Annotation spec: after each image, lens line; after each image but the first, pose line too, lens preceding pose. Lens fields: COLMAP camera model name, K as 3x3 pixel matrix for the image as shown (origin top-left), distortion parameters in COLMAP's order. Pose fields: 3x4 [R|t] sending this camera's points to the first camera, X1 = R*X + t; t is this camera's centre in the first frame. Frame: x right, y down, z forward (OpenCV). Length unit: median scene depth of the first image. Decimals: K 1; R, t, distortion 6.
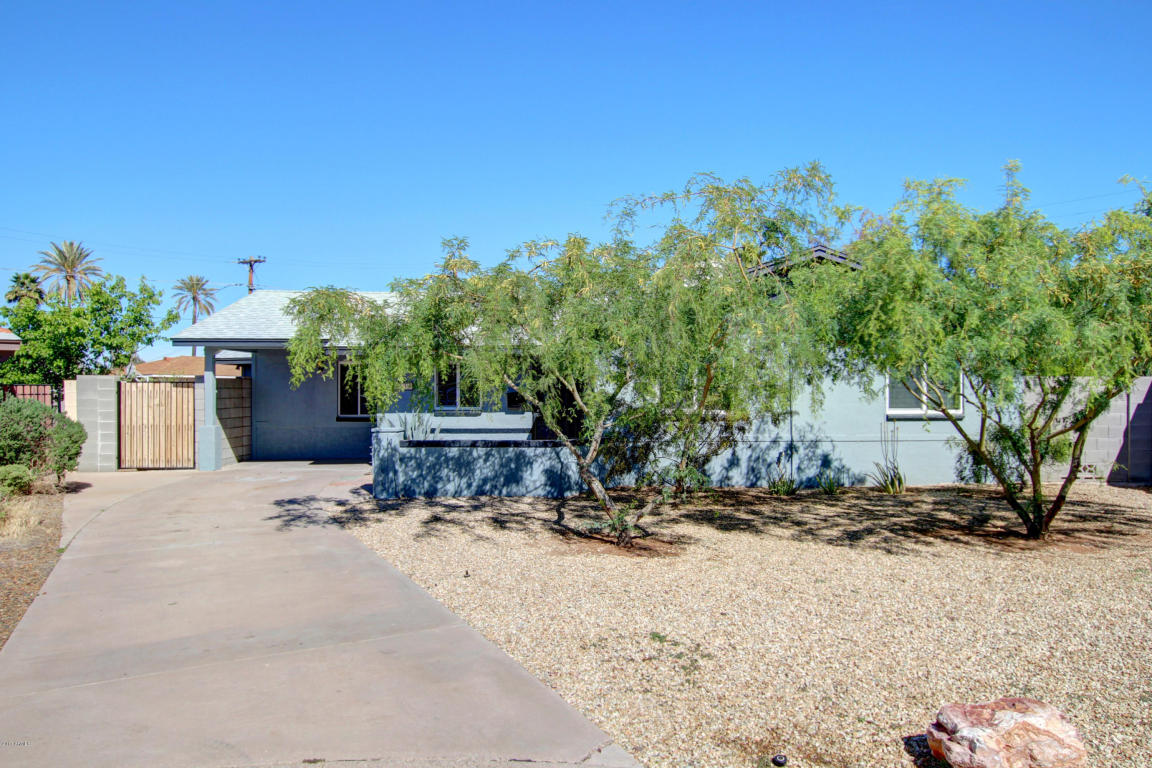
lens RADIAL K [[803.5, 0, 574.4], [0, 803.5, 384.2], [0, 0, 1]] dist [0.001260, 0.000469]
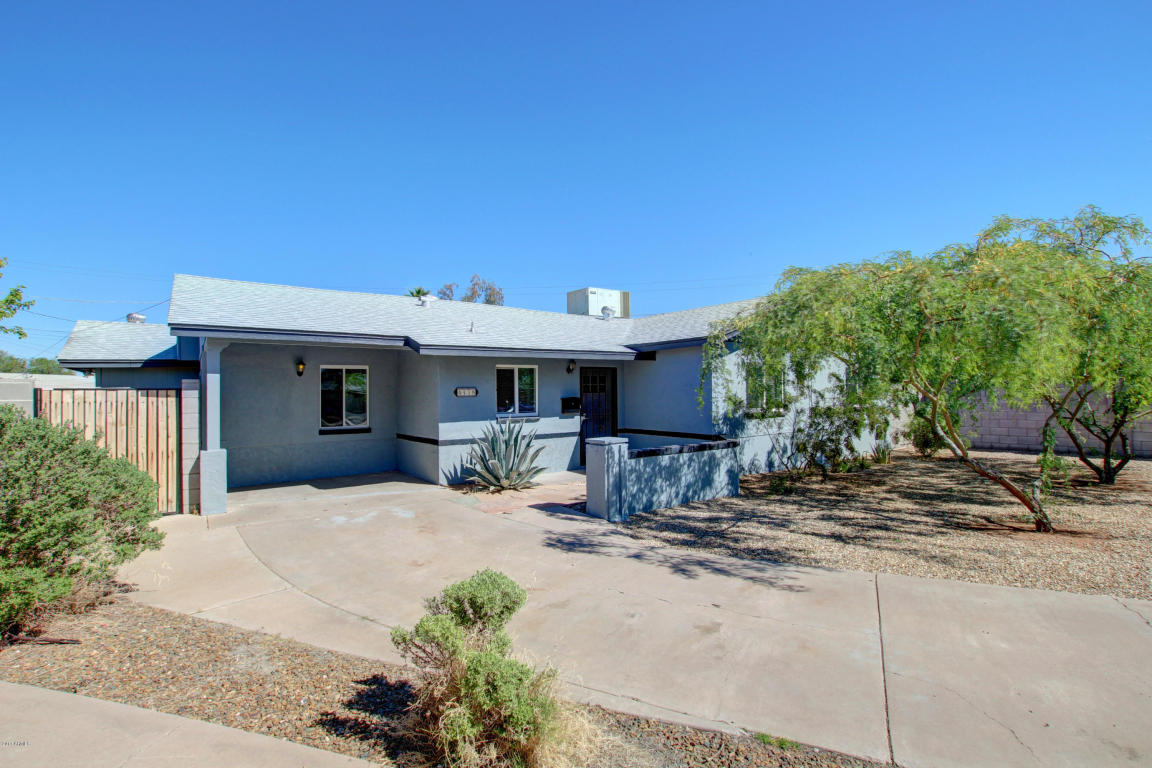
lens RADIAL K [[543.3, 0, 579.4], [0, 543.3, 384.7], [0, 0, 1]] dist [-0.036080, 0.001302]
pose [[0.808635, -0.001621, 0.588308, -0.599107], [0.009868, 0.999893, -0.010809, 0.002814], [-0.588227, 0.014545, 0.808565, 0.548619]]
